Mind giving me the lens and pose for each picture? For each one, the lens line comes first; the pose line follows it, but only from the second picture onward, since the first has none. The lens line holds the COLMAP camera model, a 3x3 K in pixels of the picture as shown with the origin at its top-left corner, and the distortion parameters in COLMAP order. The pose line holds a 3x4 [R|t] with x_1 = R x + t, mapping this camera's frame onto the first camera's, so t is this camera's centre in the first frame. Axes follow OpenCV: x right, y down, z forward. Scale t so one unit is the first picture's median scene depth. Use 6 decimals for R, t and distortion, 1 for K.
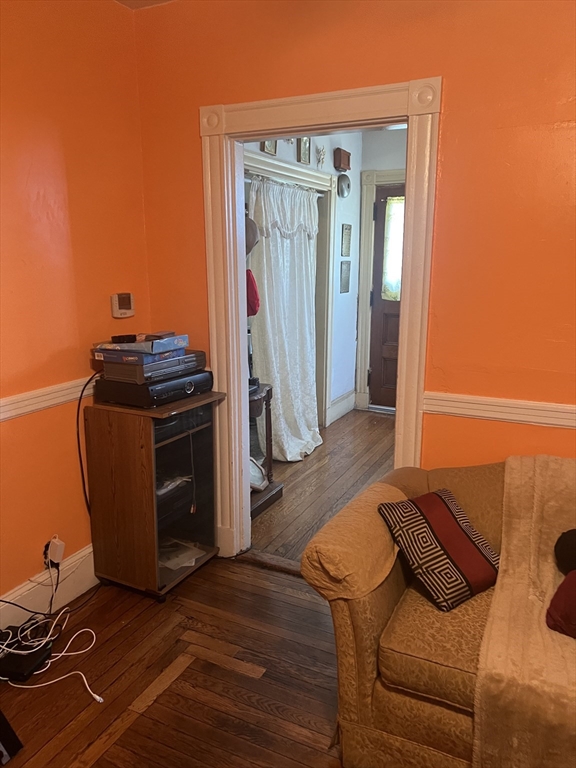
lens RADIAL K [[578.4, 0, 290.2], [0, 578.4, 381.7], [0, 0, 1]] dist [0.025091, -0.025018]
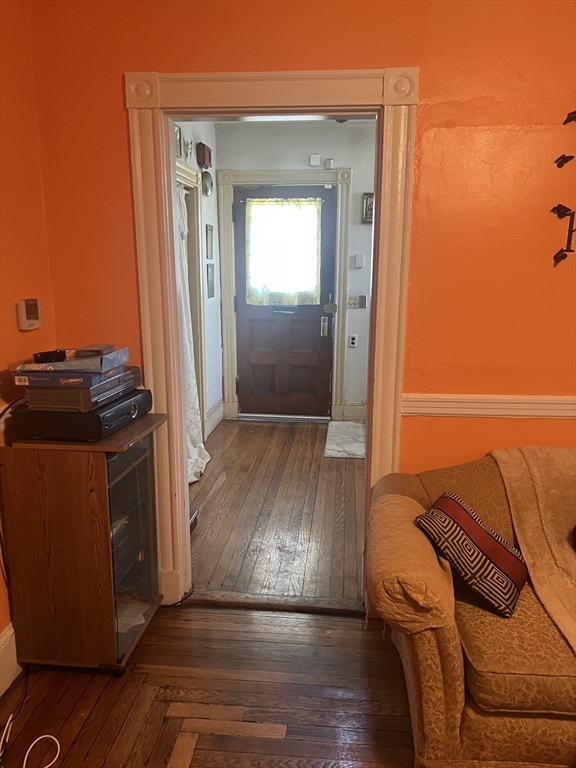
lens RADIAL K [[578.4, 0, 287.7], [0, 578.4, 388.6], [0, 0, 1]] dist [0.025091, -0.025018]
pose [[0.932312, -0.072660, 0.354282, -0.274479], [0.073101, 0.997250, 0.012156, -0.016846], [-0.354191, 0.014565, 0.935060, 0.153828]]
